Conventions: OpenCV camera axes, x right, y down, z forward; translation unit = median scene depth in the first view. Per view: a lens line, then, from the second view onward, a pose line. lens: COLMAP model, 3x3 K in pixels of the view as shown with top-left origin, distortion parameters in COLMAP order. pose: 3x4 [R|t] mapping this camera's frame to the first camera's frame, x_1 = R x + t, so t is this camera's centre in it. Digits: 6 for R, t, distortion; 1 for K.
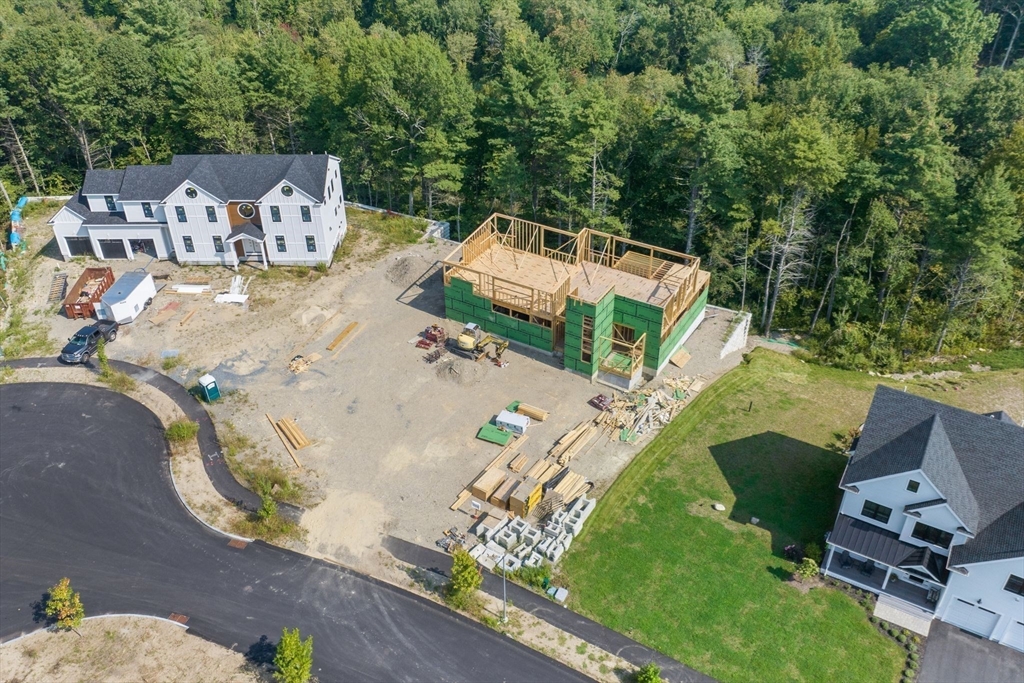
lens RADIAL K [[846.7, 0, 522.2], [0, 846.7, 341.1], [0, 0, 1]] dist [-0.010457, -0.008266]
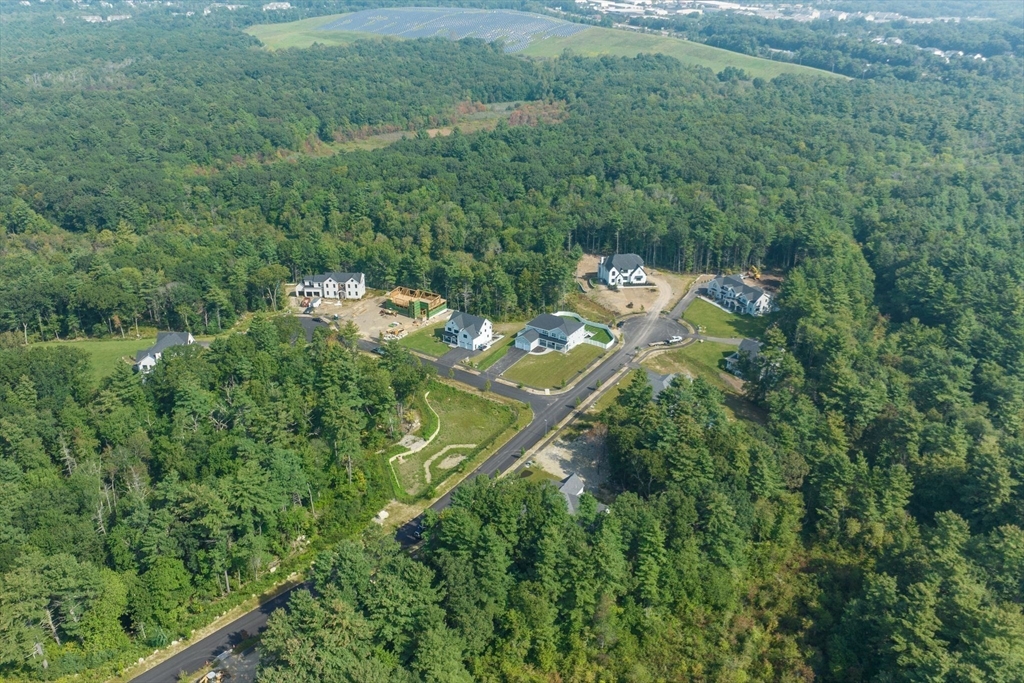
lens RADIAL K [[846.7, 0, 522.2], [0, 846.7, 341.1], [0, 0, 1]] dist [-0.010457, -0.008266]
pose [[0.999539, 0.017531, -0.024808, 0.727517], [-0.021386, 0.986088, -0.164844, 0.847363], [0.021573, 0.165299, 0.986008, -3.300126]]
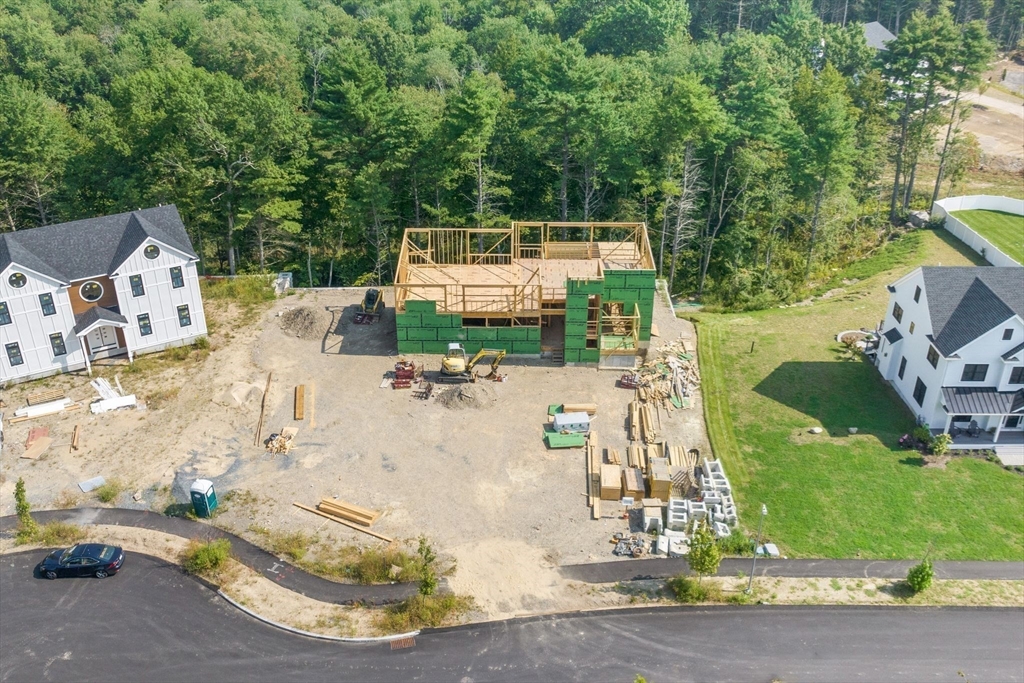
lens RADIAL K [[924.5, 0, 502.7], [0, 924.5, 343.1], [0, 0, 1]] dist [-0.009671, -0.016574]
pose [[0.867511, -0.239095, 0.436186, -0.395383], [0.282767, 0.958475, -0.036997, 0.025696], [-0.409228, 0.155434, 0.899096, 0.120959]]
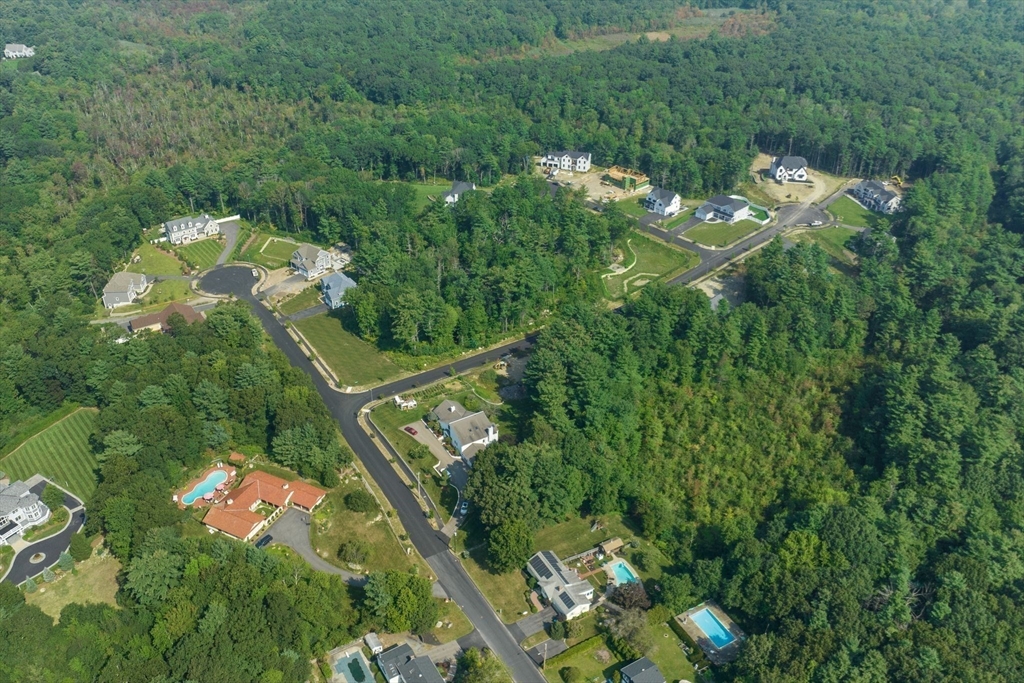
lens RADIAL K [[924.5, 0, 502.7], [0, 924.5, 343.1], [0, 0, 1]] dist [-0.009671, -0.016574]
pose [[0.960516, 0.151214, -0.233546, 0.925636], [-0.163219, 0.986043, -0.032844, 1.450305], [0.225320, 0.069666, 0.971791, -5.506659]]
